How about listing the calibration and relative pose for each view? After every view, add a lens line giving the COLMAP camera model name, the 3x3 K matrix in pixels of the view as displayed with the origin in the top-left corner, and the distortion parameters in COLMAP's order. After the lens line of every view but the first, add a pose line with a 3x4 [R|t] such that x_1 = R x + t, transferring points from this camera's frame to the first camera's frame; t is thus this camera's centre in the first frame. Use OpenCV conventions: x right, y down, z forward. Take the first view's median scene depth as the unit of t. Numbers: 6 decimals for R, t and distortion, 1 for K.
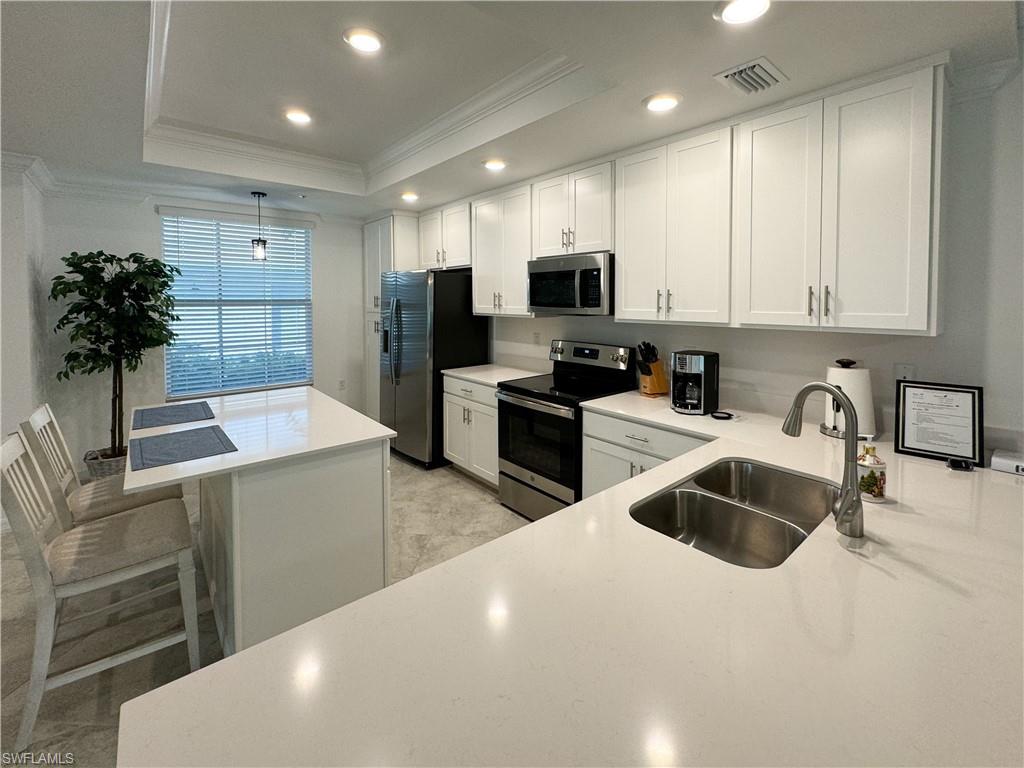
lens RADIAL K [[455.0, 0, 518.8], [0, 455.0, 307.3], [0, 0, 1]] dist [-0.001373, -0.000601]
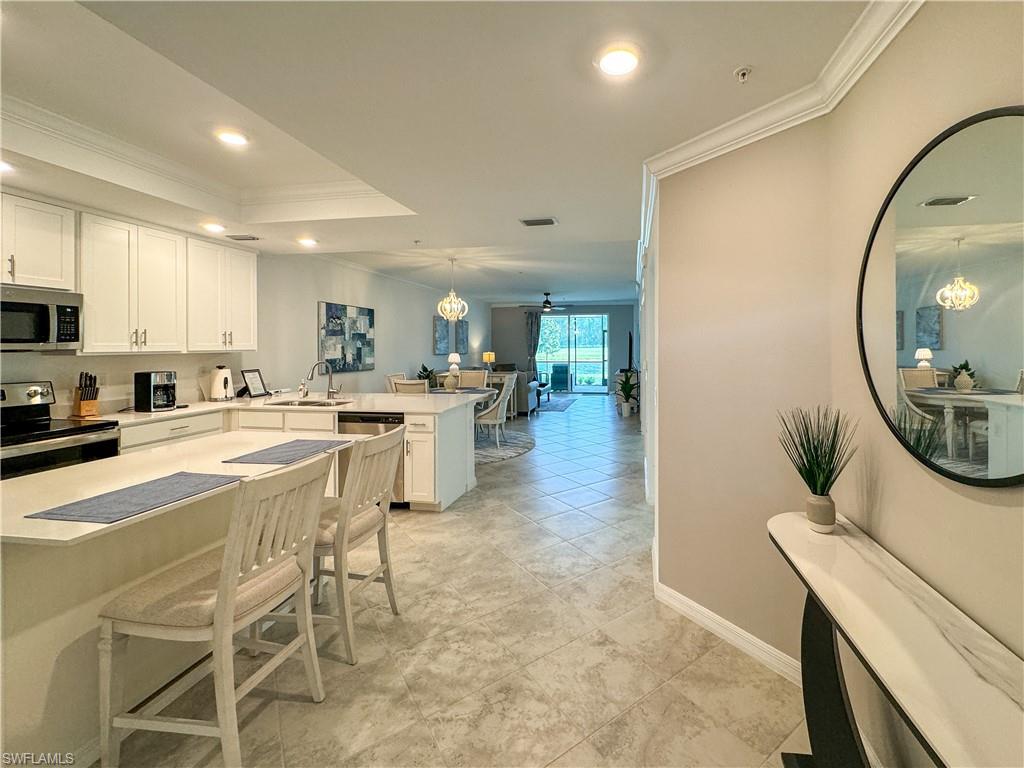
lens RADIAL K [[441.7, 0, 548.2], [0, 441.7, 348.9], [0, 0, 1]] dist [-0.002285, 0.000259]
pose [[-0.633570, -0.001736, 0.773683, -1.130237], [0.022121, 0.999548, 0.020358, 0.016858], [-0.773369, 0.030012, -0.633245, 0.663124]]
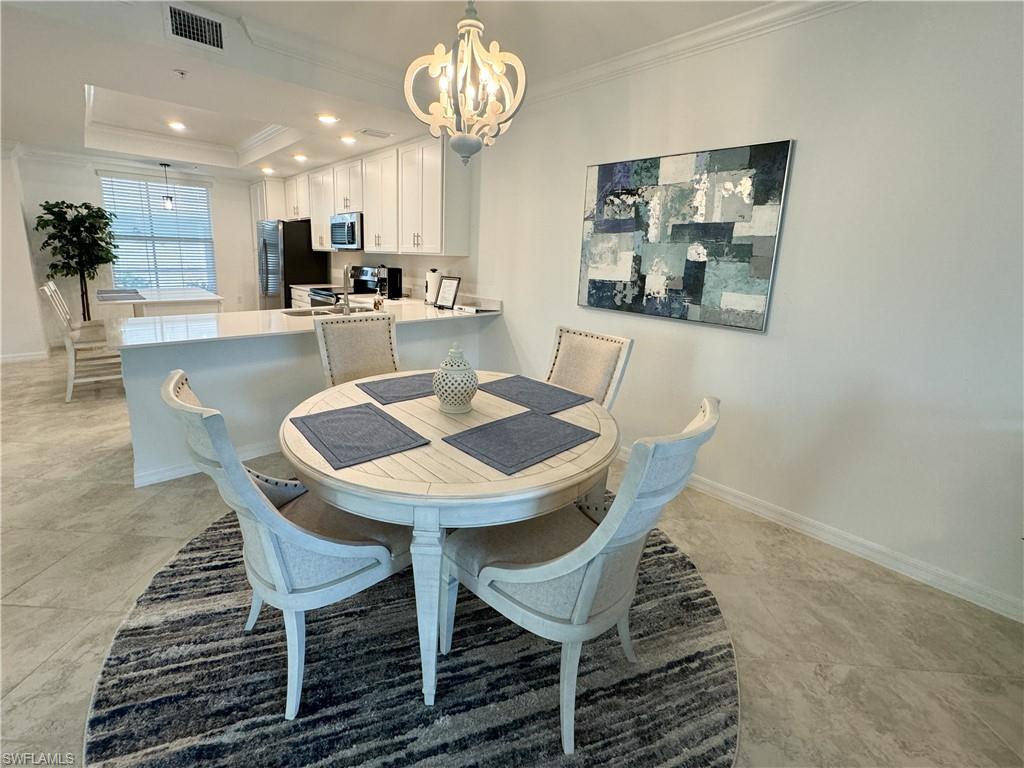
lens RADIAL K [[451.8, 0, 498.4], [0, 451.8, 335.1], [0, 0, 1]] dist [-0.002443, 0.000145]
pose [[0.998892, 0.022946, 0.041097, 0.553859], [-0.029263, 0.986621, 0.160383, 0.042611], [-0.036867, -0.161407, 0.986199, -0.694340]]
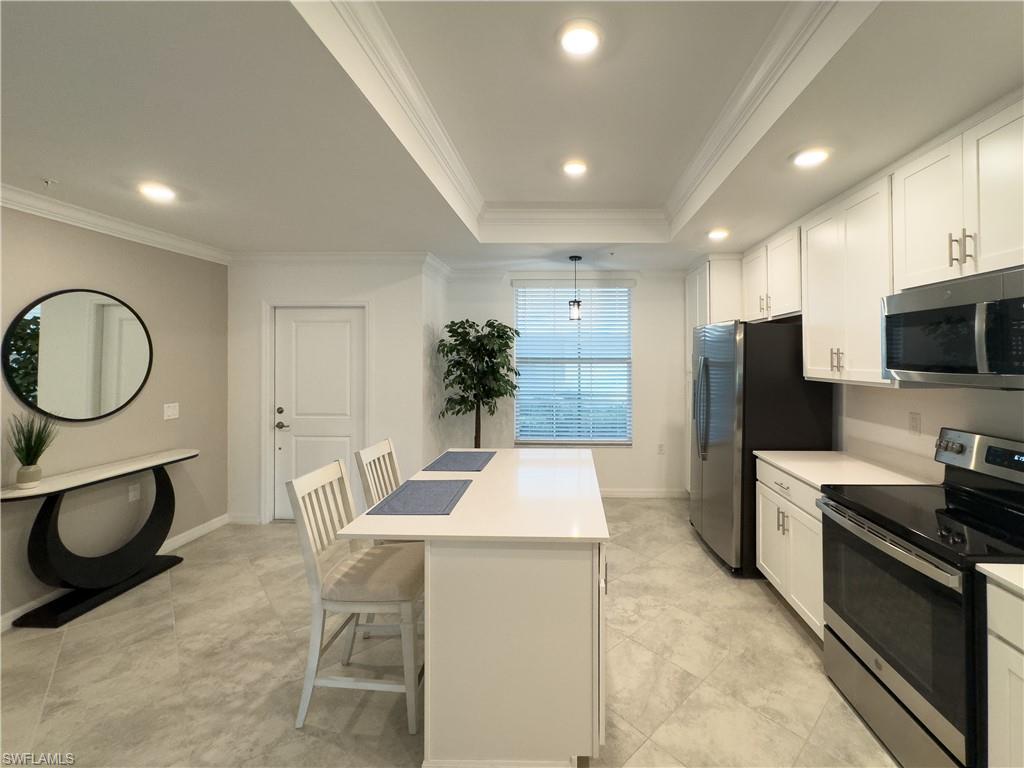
lens RADIAL K [[441.7, 0, 548.2], [0, 441.7, 348.9], [0, 0, 1]] dist [-0.002285, 0.000259]
pose [[0.734723, -0.010497, -0.678286, 0.088875], [-0.015321, 0.999368, -0.032062, -0.003643], [0.678194, 0.033949, 0.734098, 0.236480]]
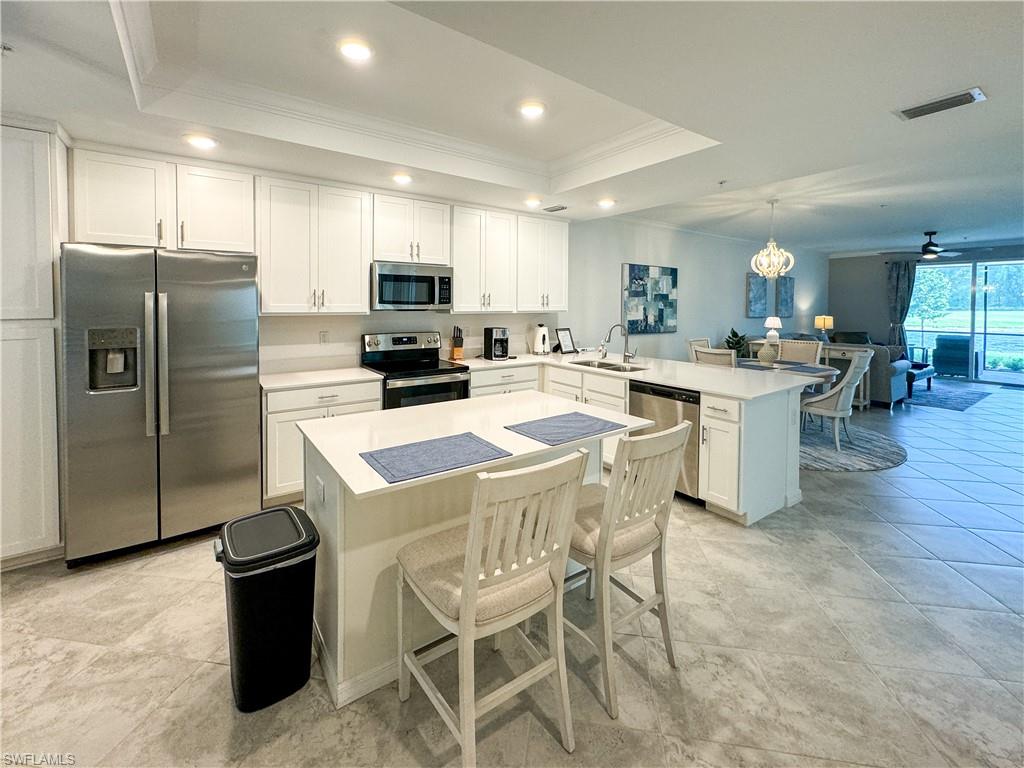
lens RADIAL K [[432.7, 0, 513.5], [0, 432.7, 315.3], [0, 0, 1]] dist [-0.001401, 0.000049]
pose [[0.067445, -0.022844, 0.997461, -0.976804], [0.018764, 0.999590, 0.021624, 0.008034], [-0.997547, 0.017258, 0.067846, 0.577702]]
